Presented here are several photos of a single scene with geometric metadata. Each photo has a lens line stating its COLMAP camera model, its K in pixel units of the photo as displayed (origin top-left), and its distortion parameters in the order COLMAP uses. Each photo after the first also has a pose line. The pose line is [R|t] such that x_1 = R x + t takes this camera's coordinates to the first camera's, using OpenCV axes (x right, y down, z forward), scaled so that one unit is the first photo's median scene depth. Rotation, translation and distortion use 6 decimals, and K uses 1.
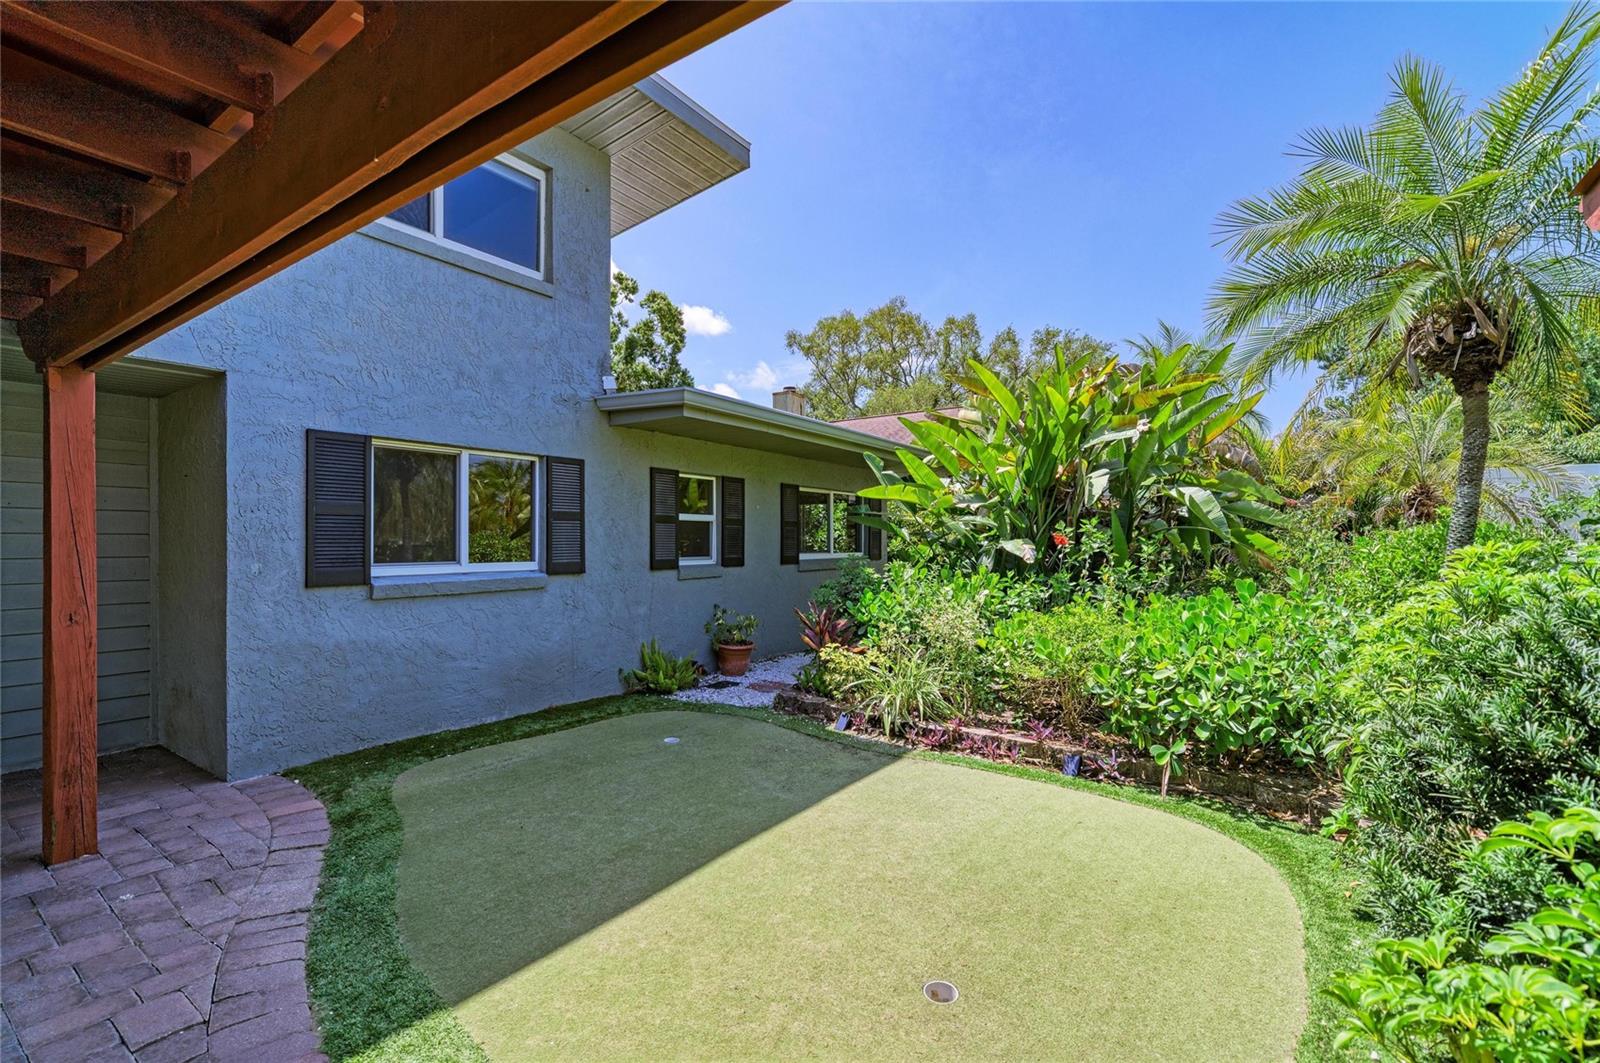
lens RADIAL K [[695.7, 0, 821.6], [0, 695.7, 536.8], [0, 0, 1]] dist [-0.005314, 0.003903]
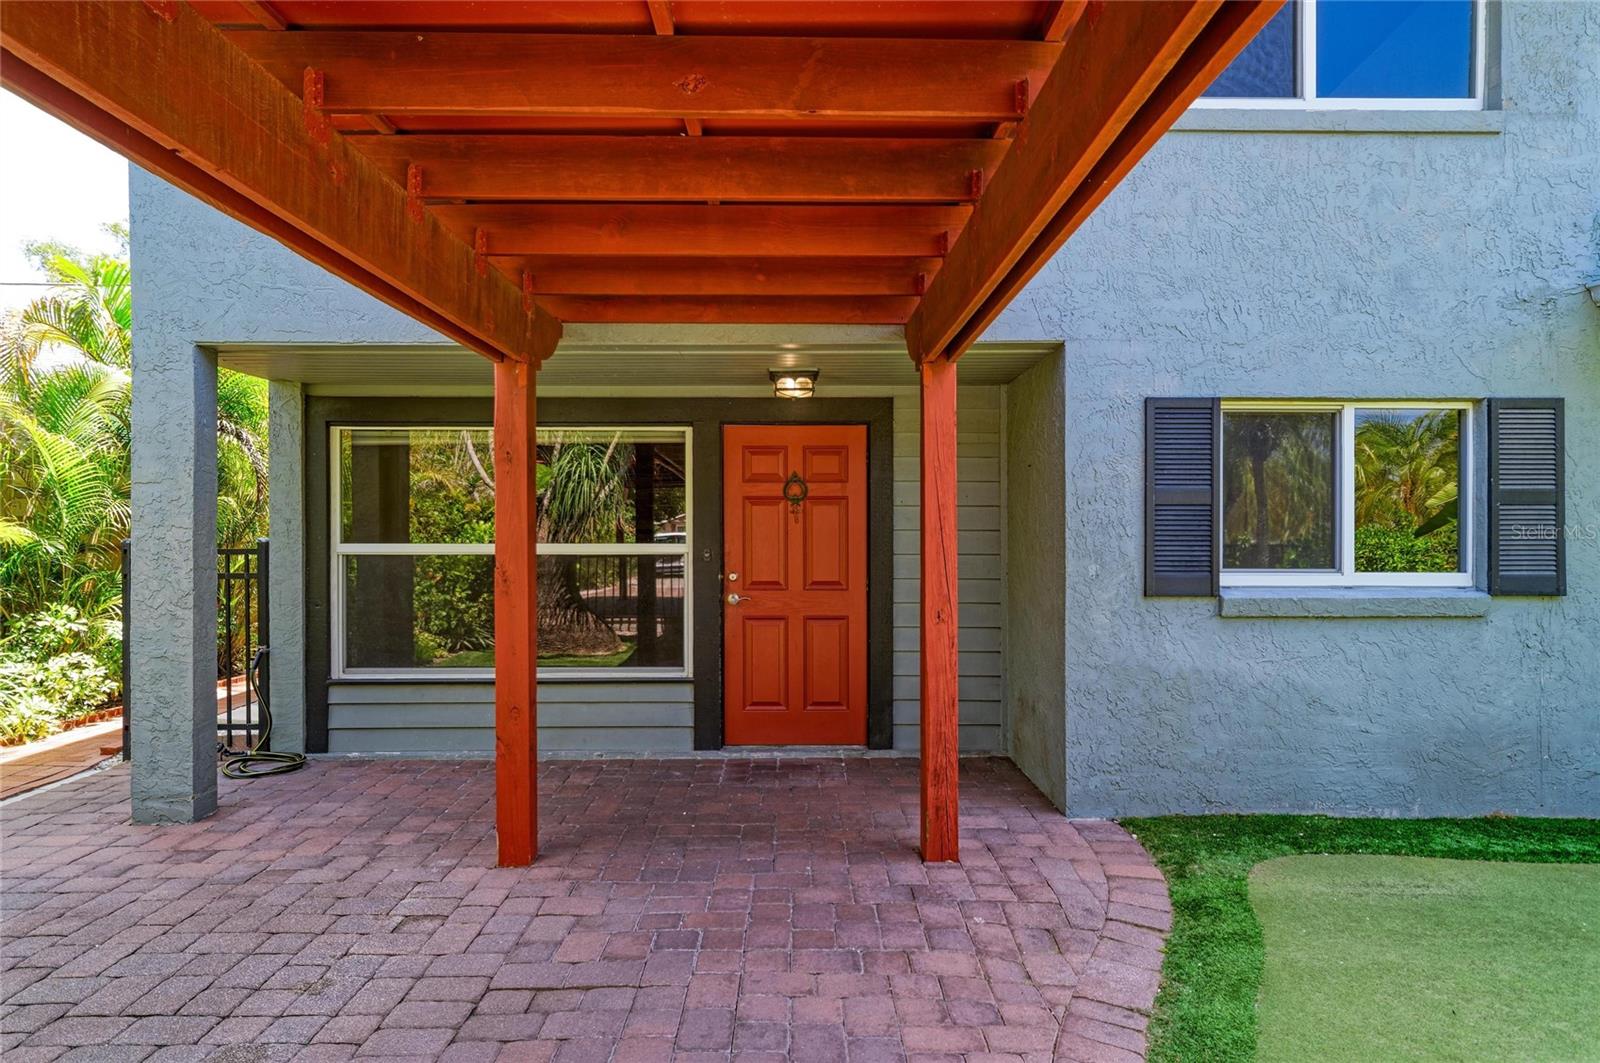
lens RADIAL K [[847.5, 0, 808.6], [0, 847.5, 540.8], [0, 0, 1]] dist [-0.002214, 0.002526]
pose [[0.528599, 0.001840, -0.848870, -0.112297], [0.002186, 0.999991, 0.003528, 0.004621], [0.848869, -0.003721, 0.528591, 0.147385]]
